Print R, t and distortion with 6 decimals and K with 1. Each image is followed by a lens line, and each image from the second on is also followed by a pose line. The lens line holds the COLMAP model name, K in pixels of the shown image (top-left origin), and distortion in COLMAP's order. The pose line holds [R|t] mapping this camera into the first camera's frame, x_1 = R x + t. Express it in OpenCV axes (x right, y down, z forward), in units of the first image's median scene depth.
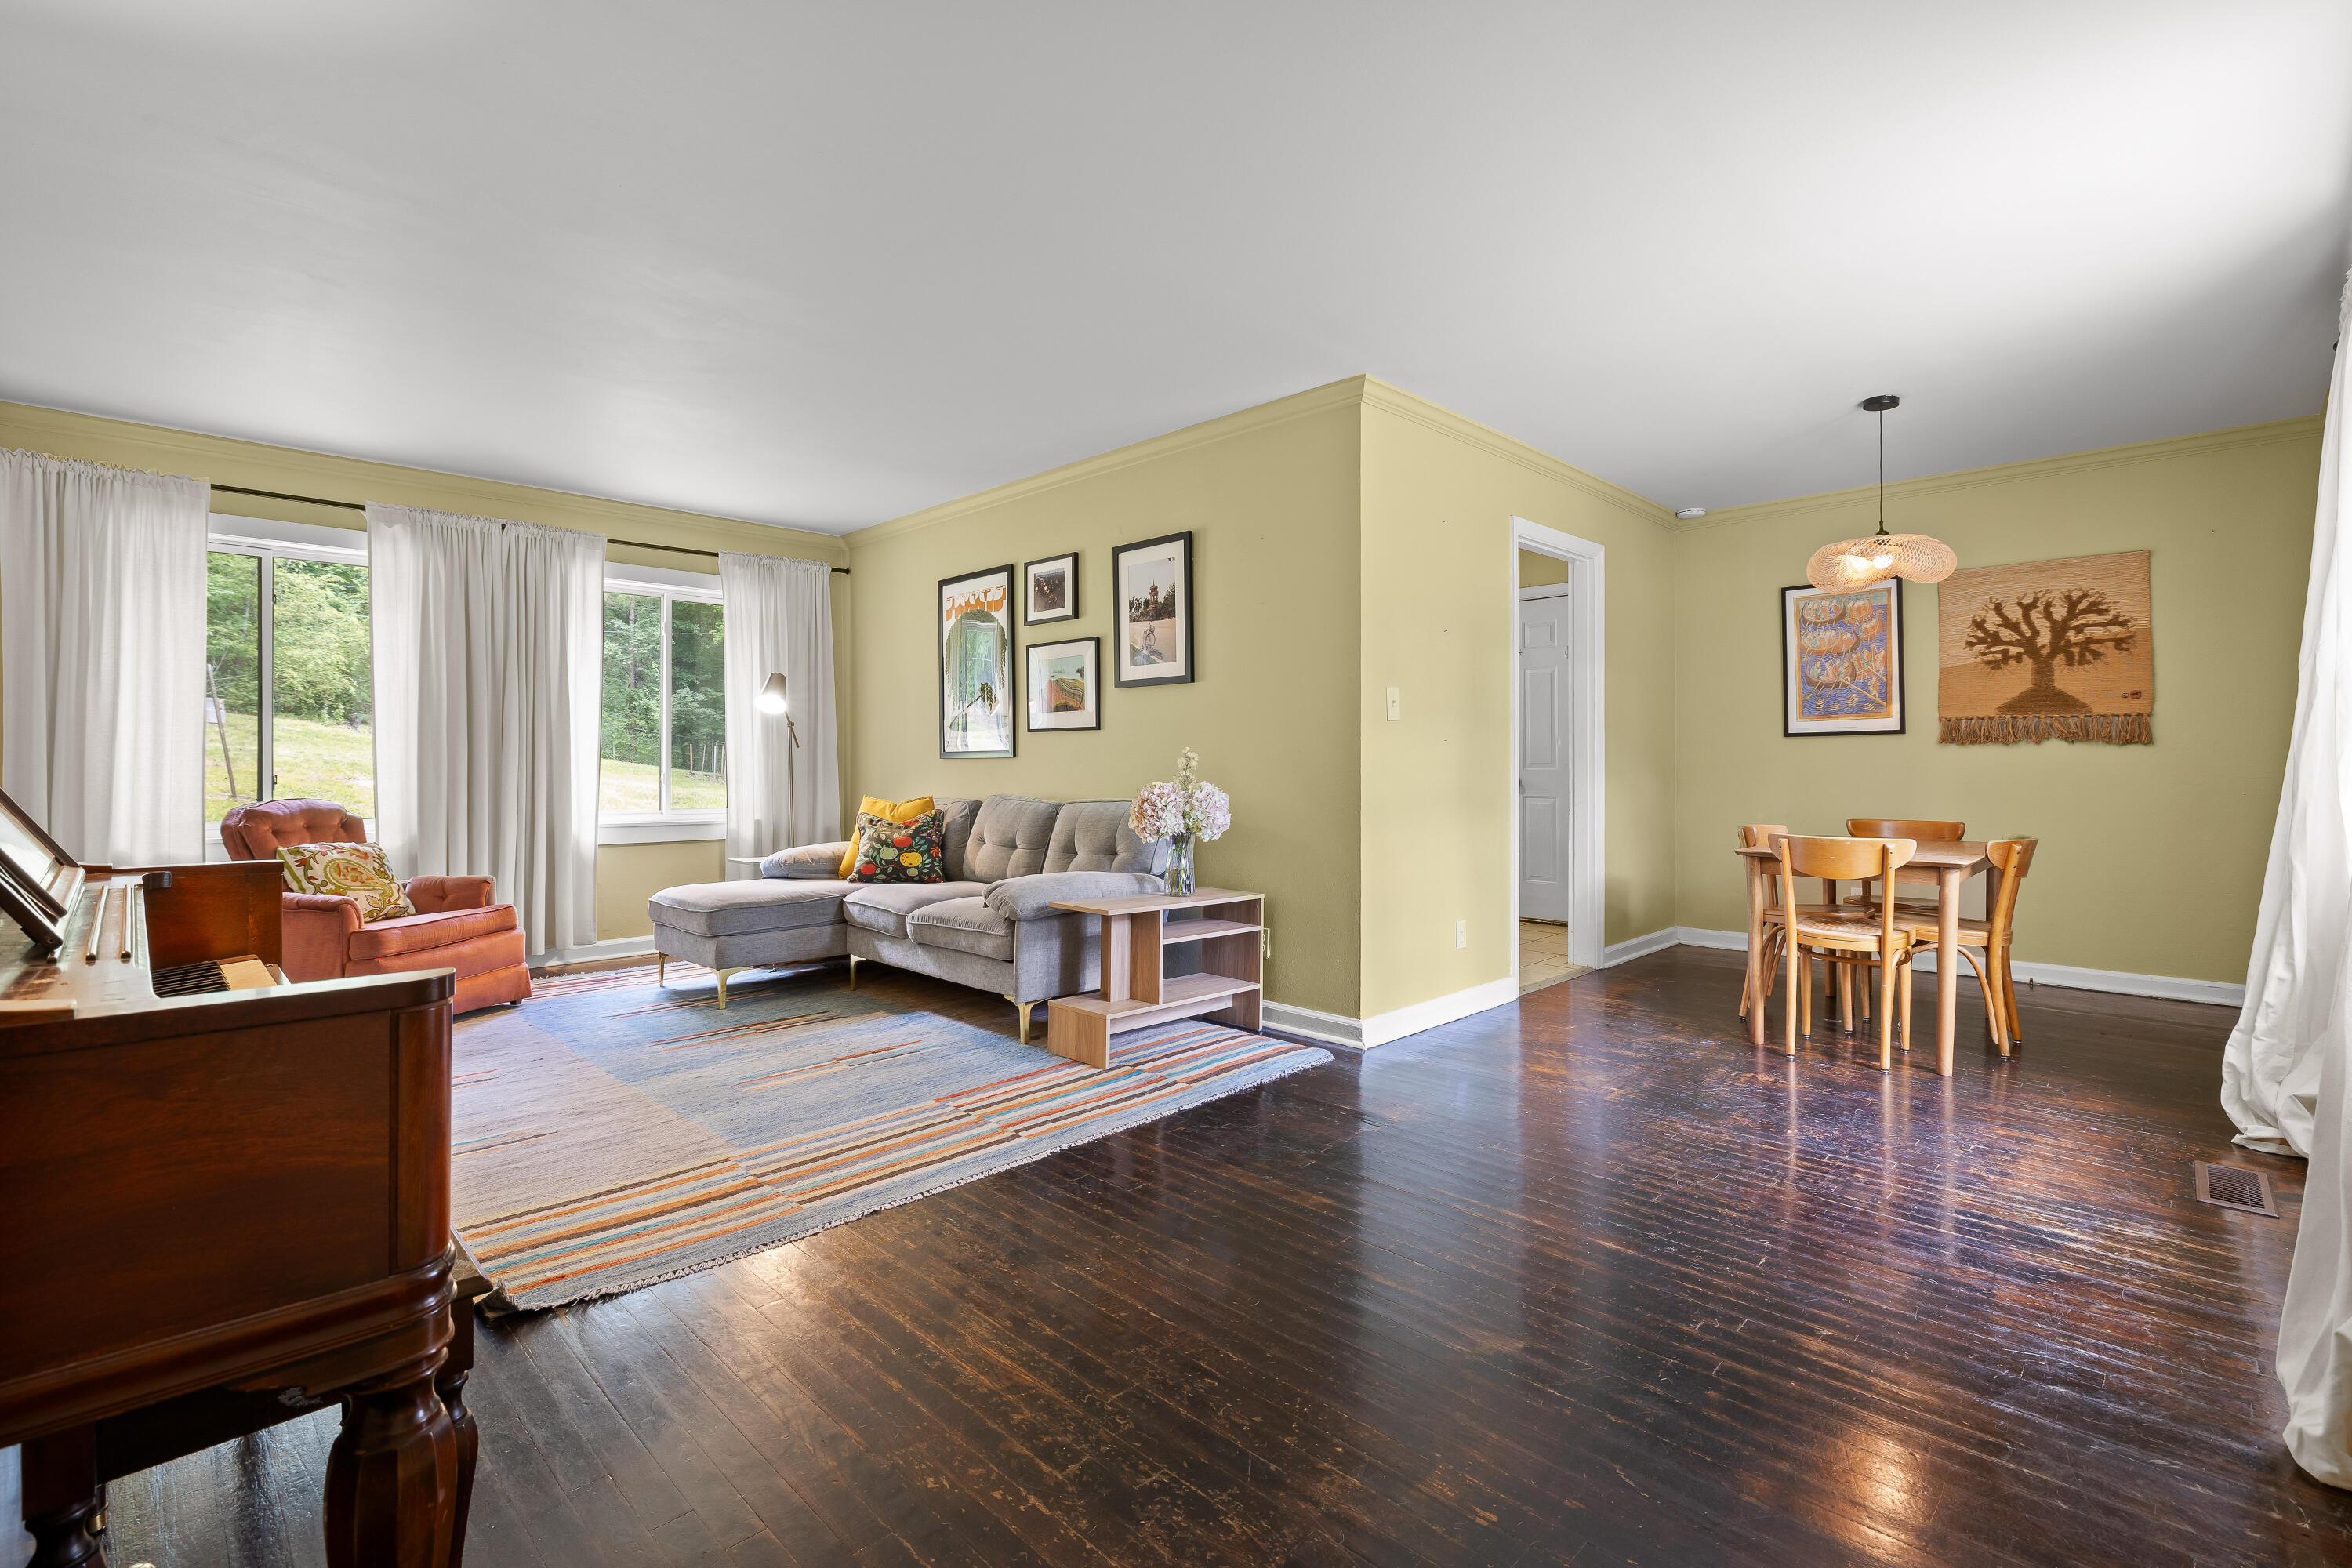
lens RADIAL K [[1059.0, 0, 1183.0], [0, 1059.0, 766.1], [0, 0, 1]] dist [-0.008805, -0.000602]
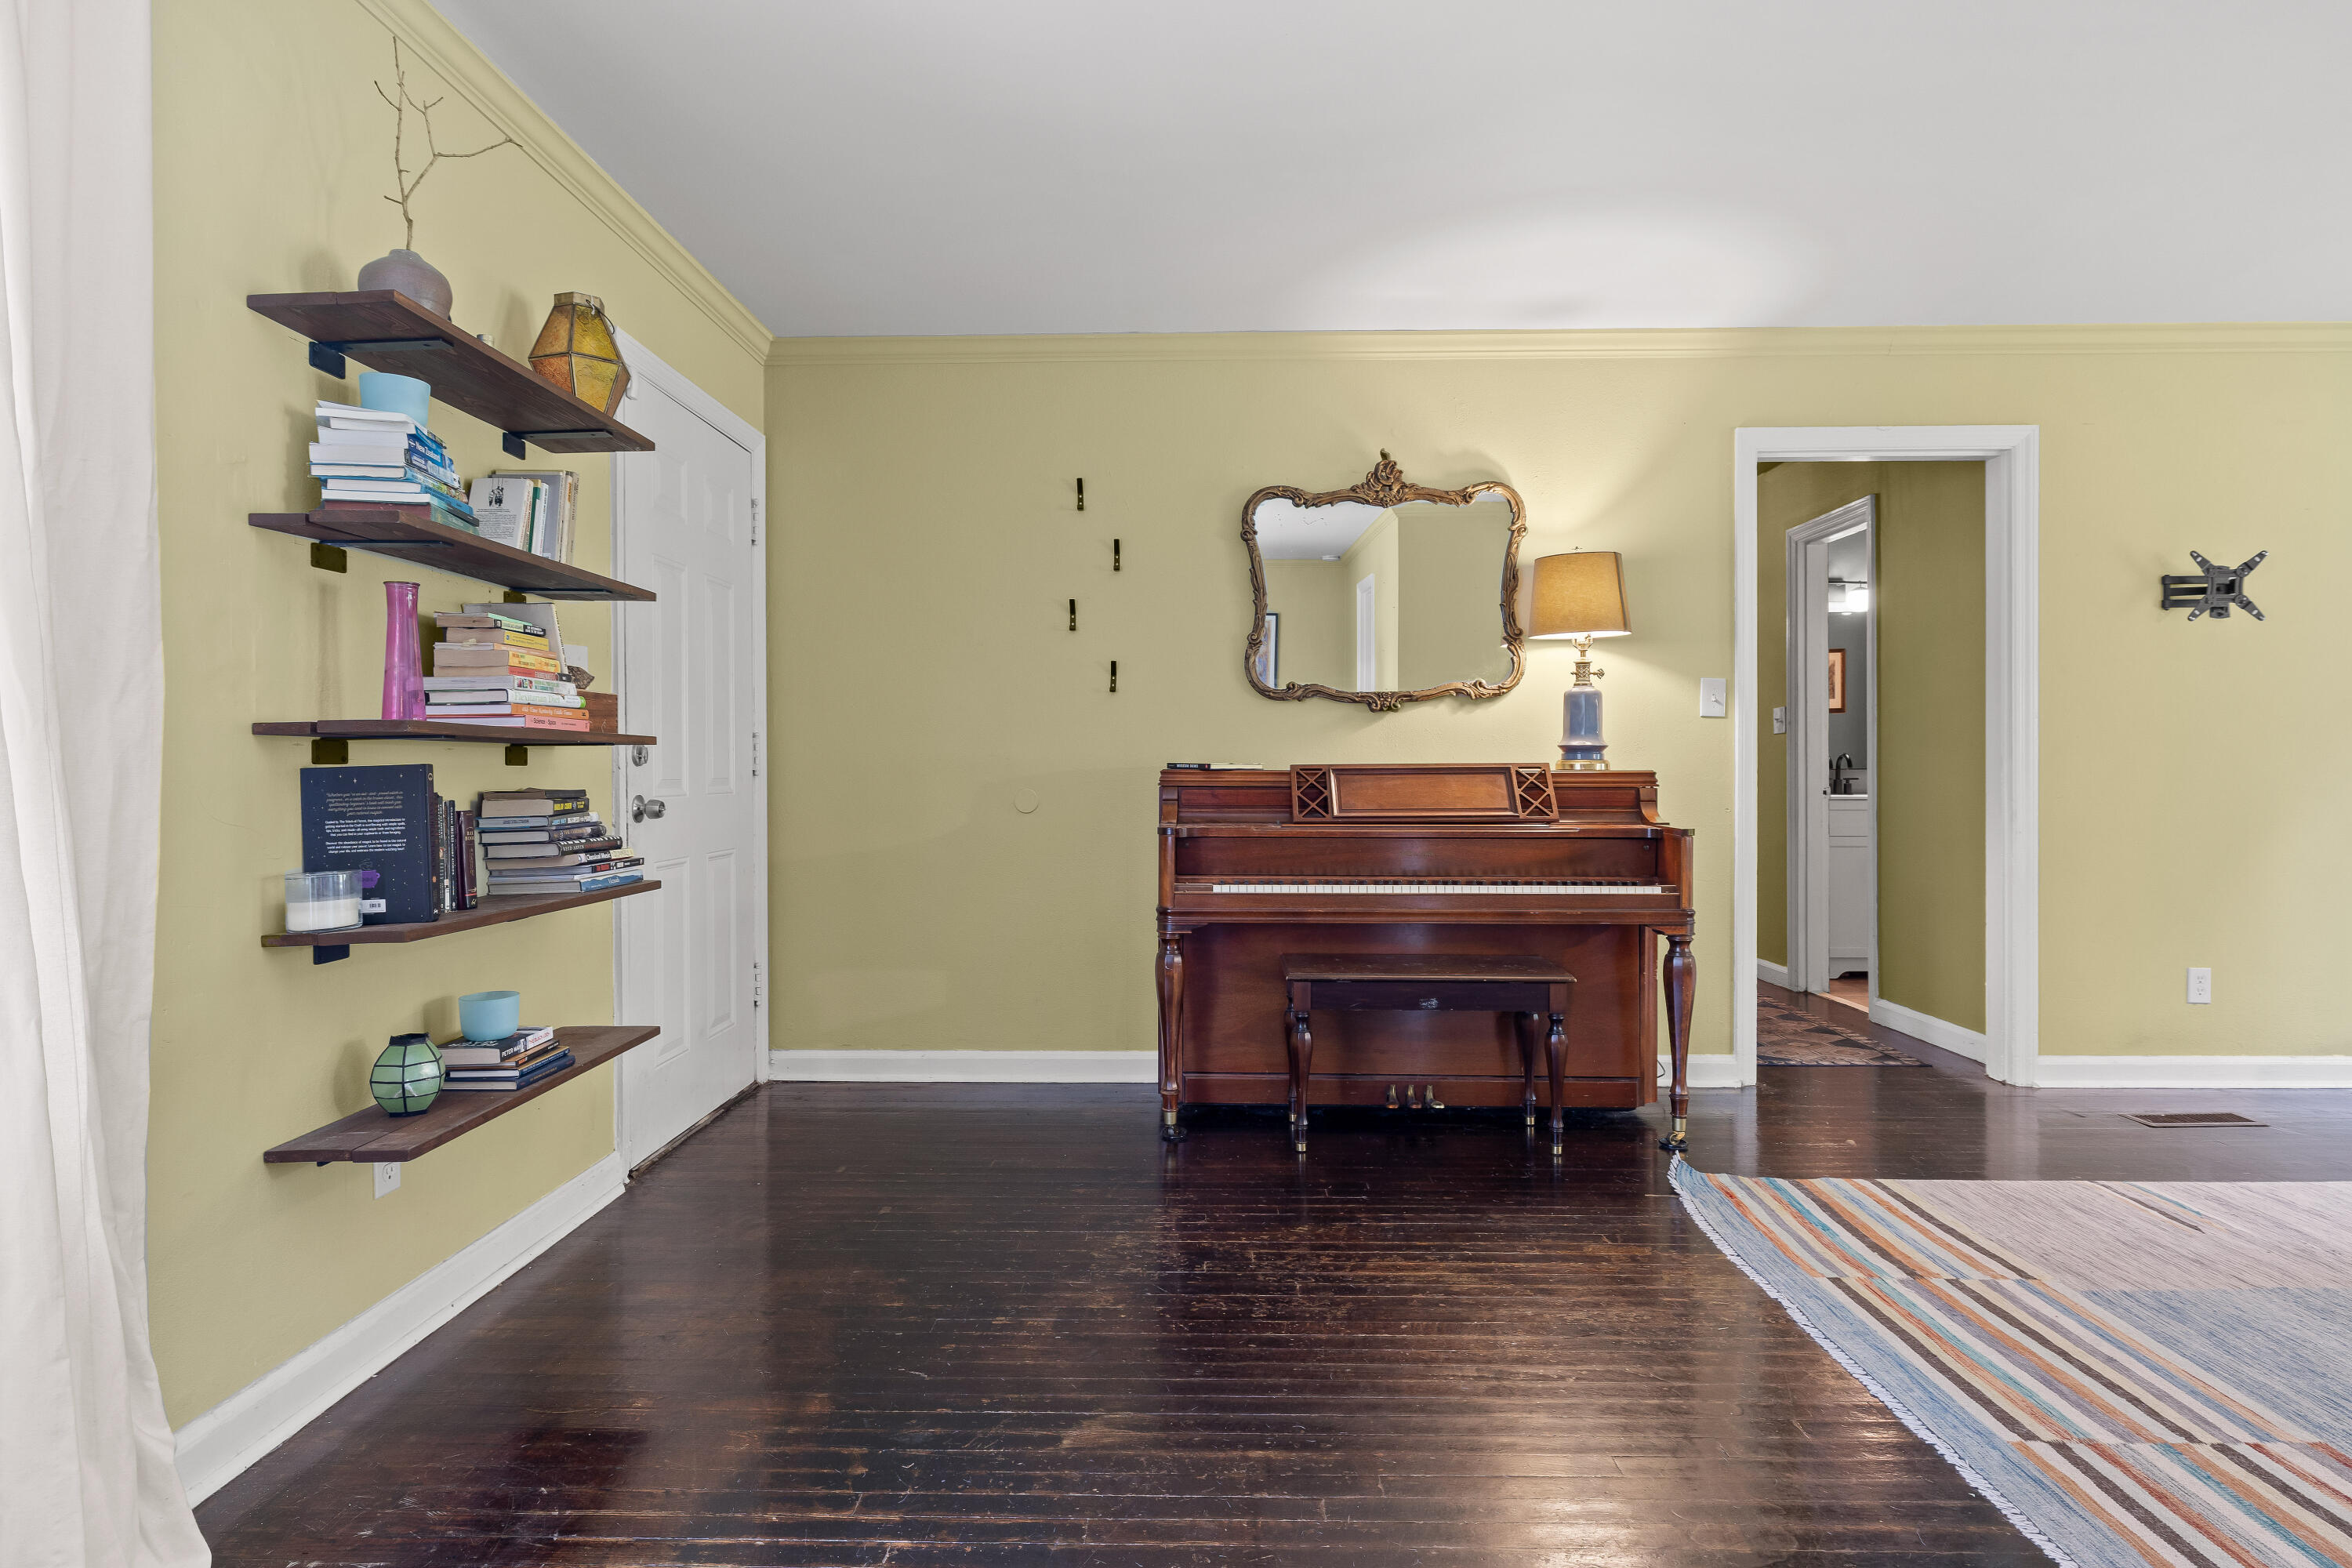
lens RADIAL K [[1287.9, 0, 1165.8], [0, 1287.9, 770.3], [0, 0, 1]] dist [-0.000531, 0.000370]
pose [[-0.730857, 0.003971, -0.682519, 0.573051], [0.000262, 0.999985, 0.005539, -0.003768], [0.682531, 0.003869, -0.730847, 1.070319]]
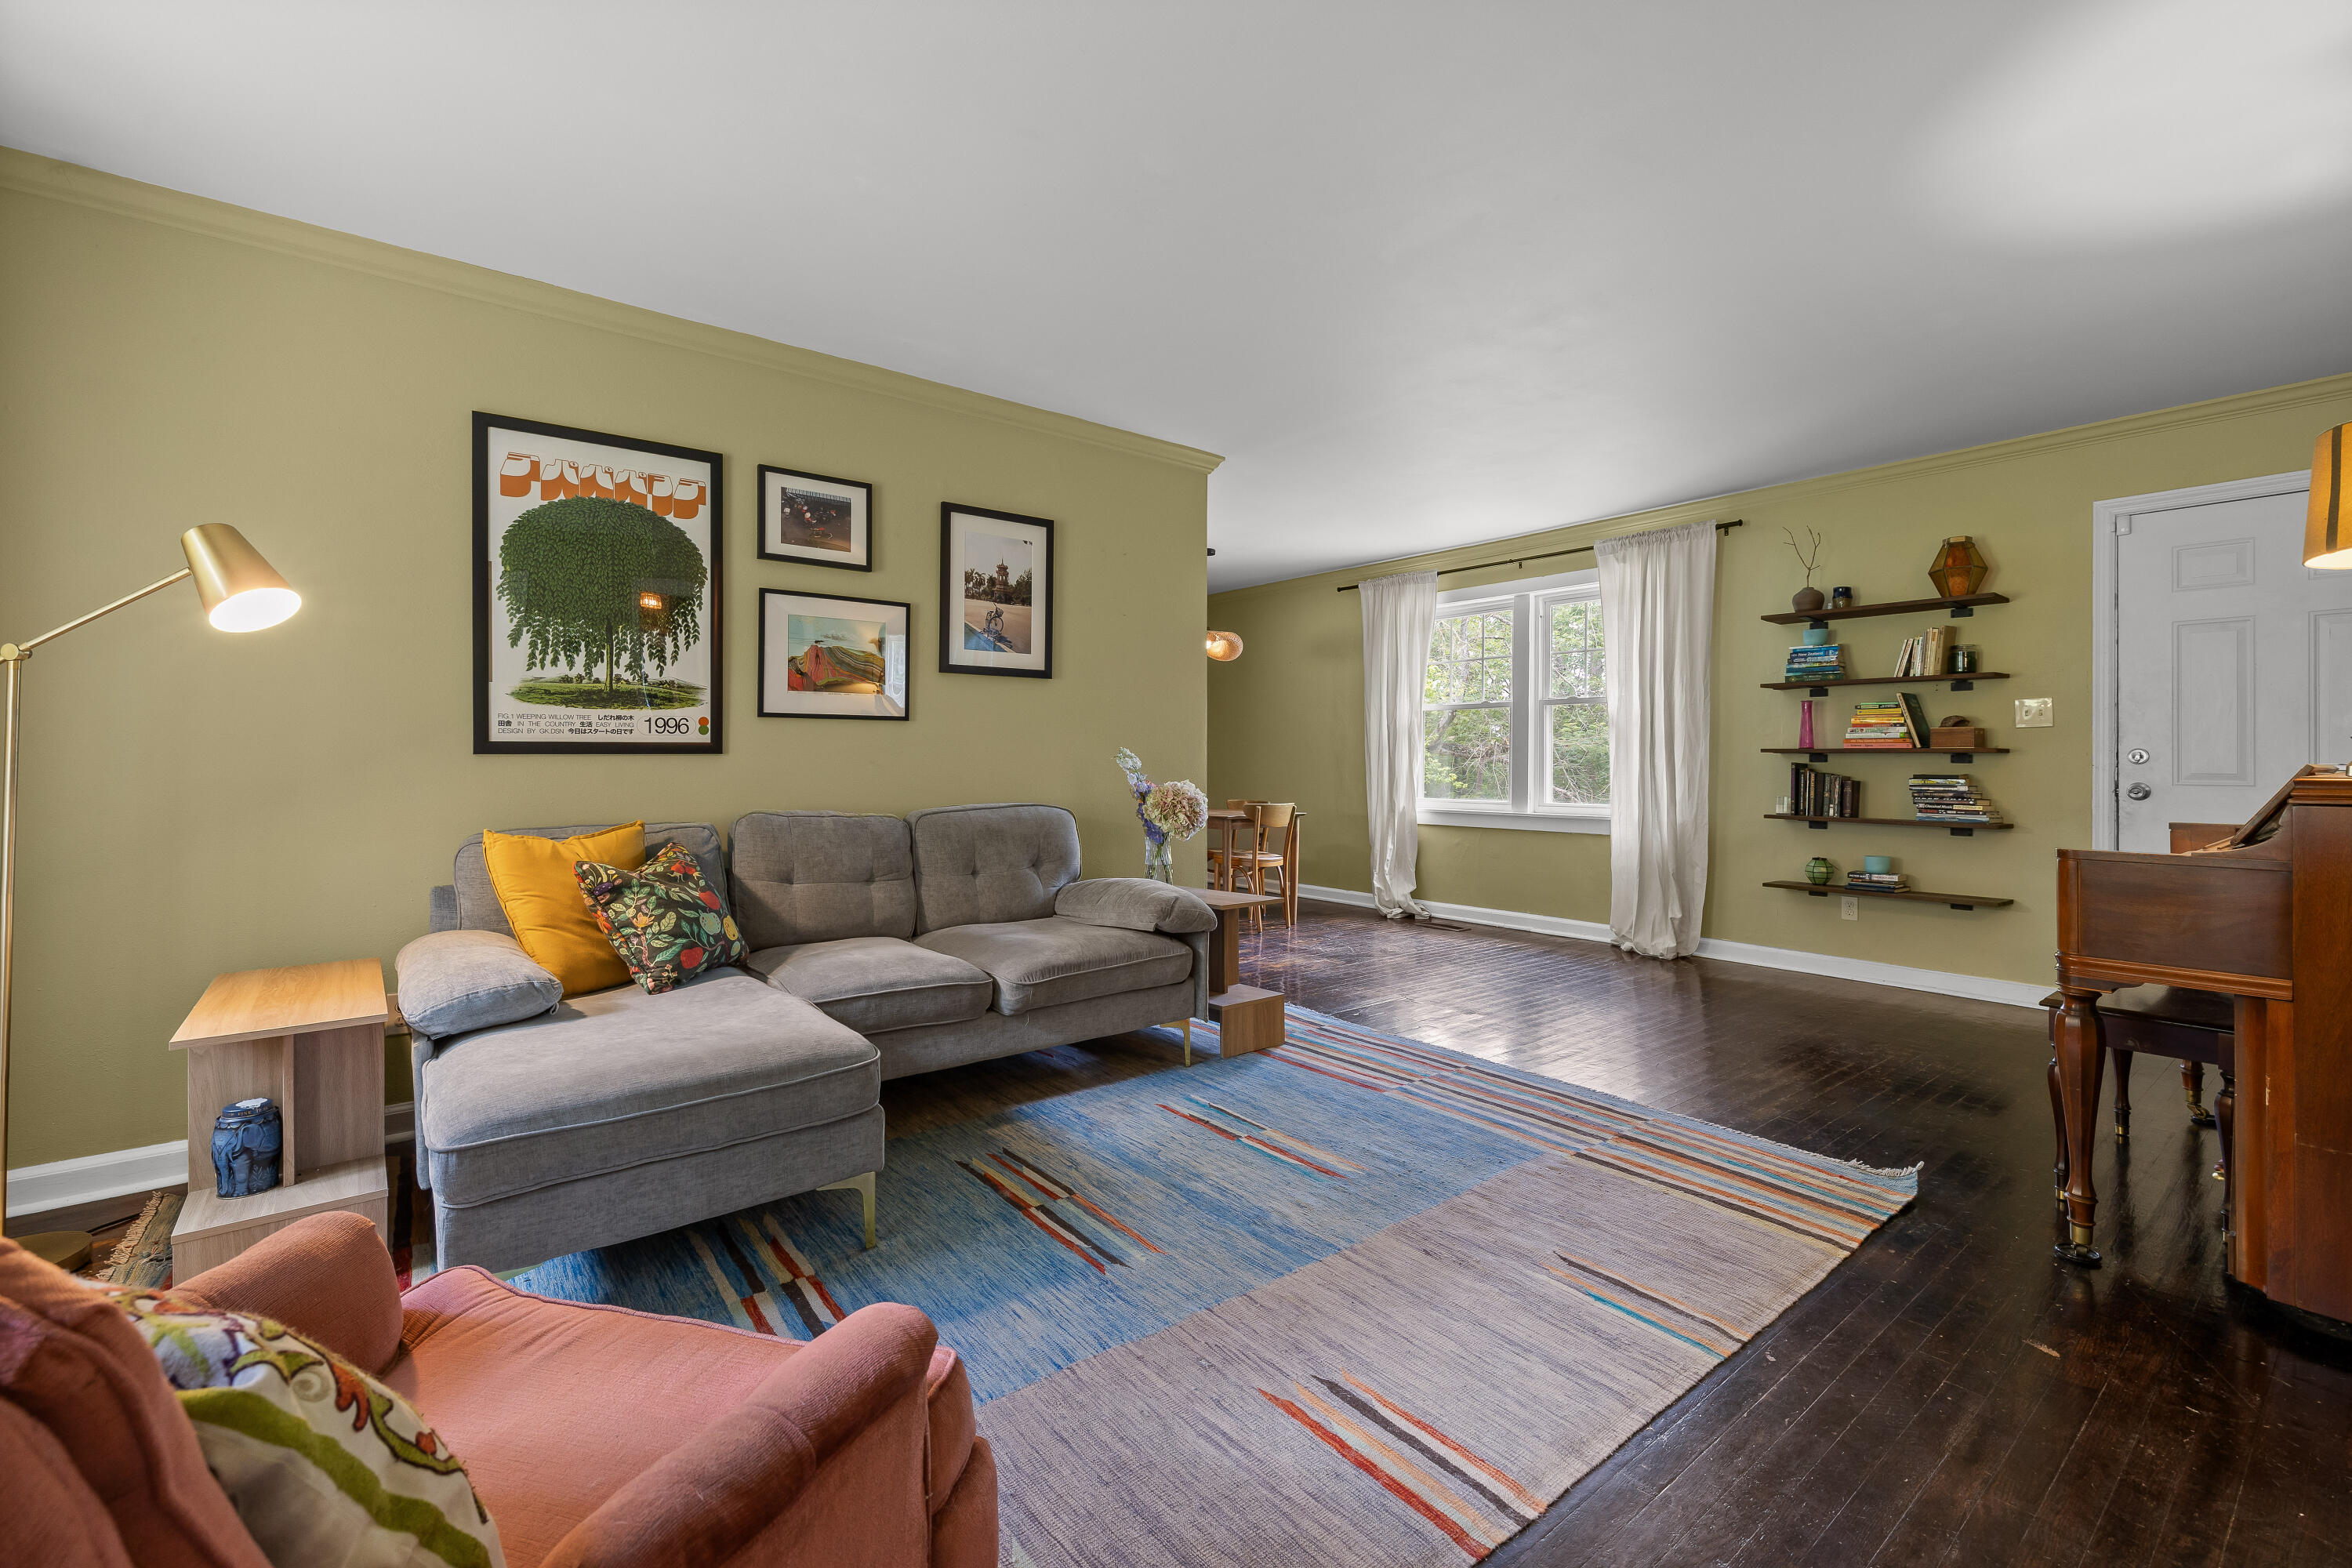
lens RADIAL K [[1001.3, 0, 1187.7], [0, 1001.3, 762.5], [0, 0, 1]] dist [-0.006365, 0.000545]
pose [[0.112645, -0.003662, 0.993629, -1.222893], [0.000500, 0.999993, 0.003629, -0.008984], [-0.993635, 0.000088, 0.112646, 1.078801]]
